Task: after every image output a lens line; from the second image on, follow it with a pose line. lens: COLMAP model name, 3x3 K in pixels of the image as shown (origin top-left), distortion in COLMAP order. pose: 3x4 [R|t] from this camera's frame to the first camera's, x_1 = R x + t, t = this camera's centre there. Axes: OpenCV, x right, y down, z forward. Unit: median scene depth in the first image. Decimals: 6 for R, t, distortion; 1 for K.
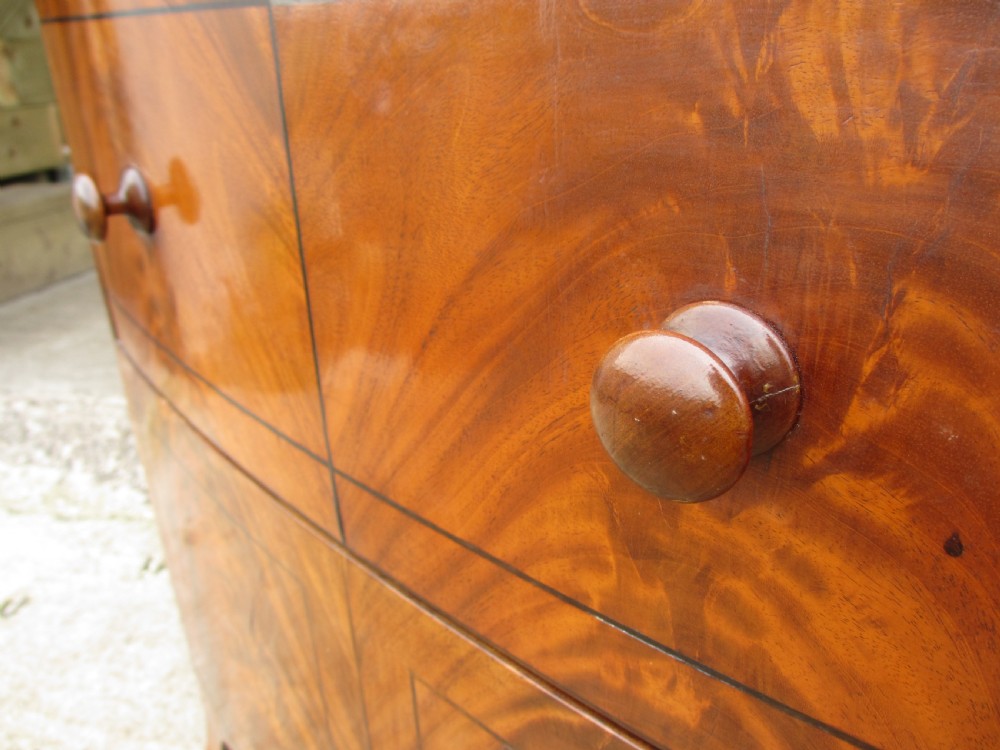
lens RADIAL K [[828.5, 0, 507.6], [0, 828.5, 379.0], [0, 0, 1]] dist [-0.051681, 0.004091]
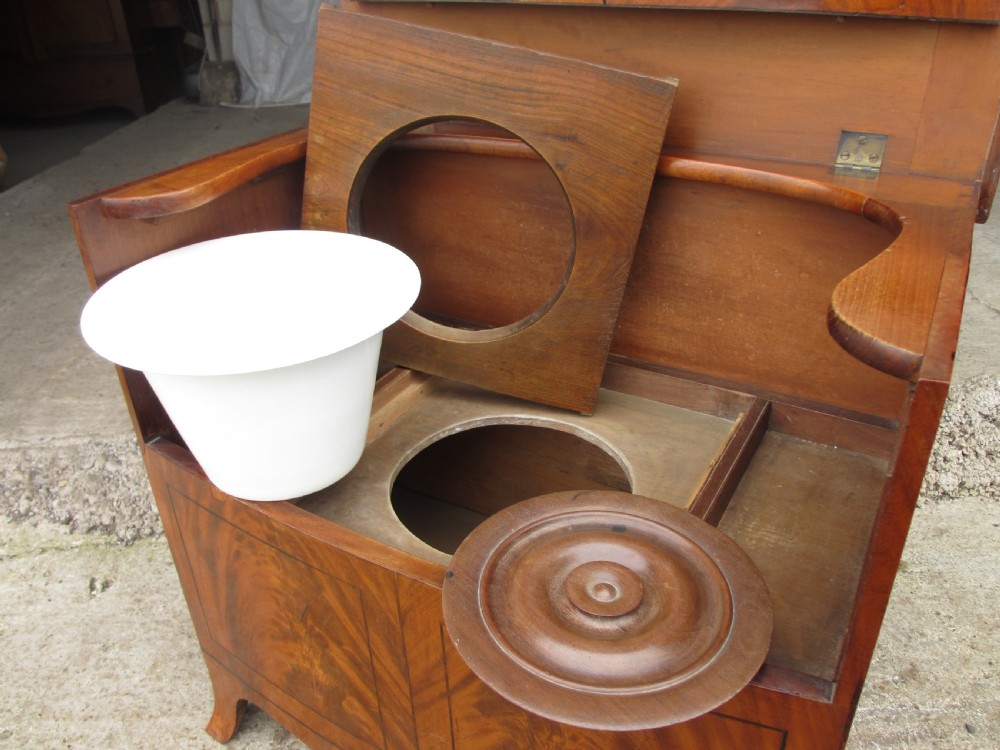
lens RADIAL K [[830.2, 0, 504.6], [0, 830.2, 374.4], [0, 0, 1]] dist [-0.047131, 0.007646]
pose [[0.959694, -0.135744, 0.246091, -0.150244], [0.113831, 0.988327, 0.101252, -0.166531], [-0.256963, -0.069158, 0.963944, -0.364853]]
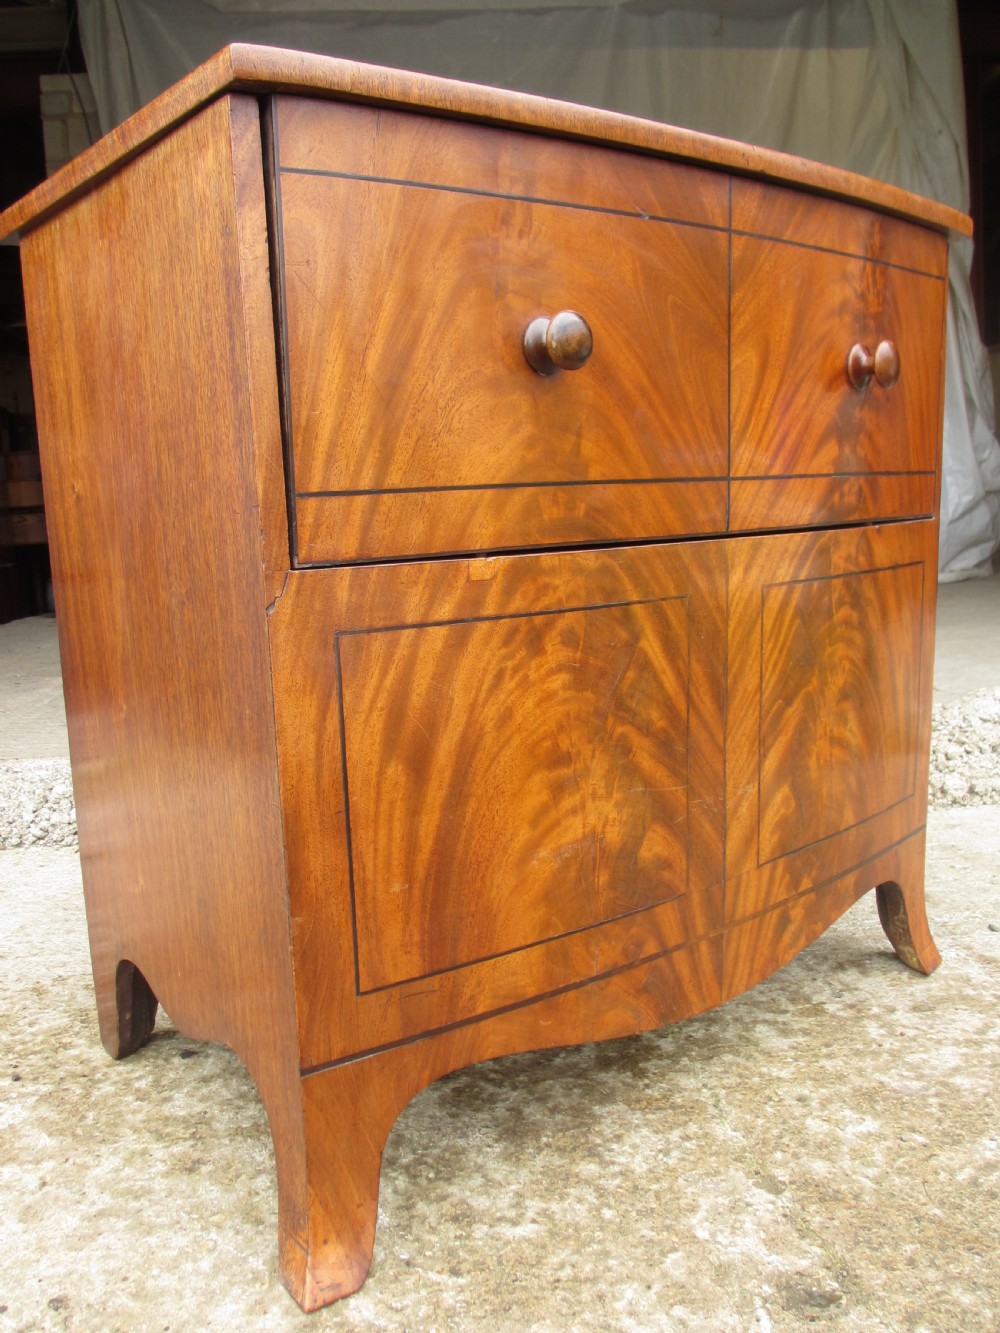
lens RADIAL K [[1105.1, 0, 487.9], [0, 1105.1, 669.5], [0, 0, 1]] dist [-0.053267, 0.011204]
pose [[0.944121, -0.042451, 0.326853, -0.313051], [0.128295, 0.960793, -0.245798, 0.497333], [-0.303604, 0.273997, 0.912552, -0.582000]]
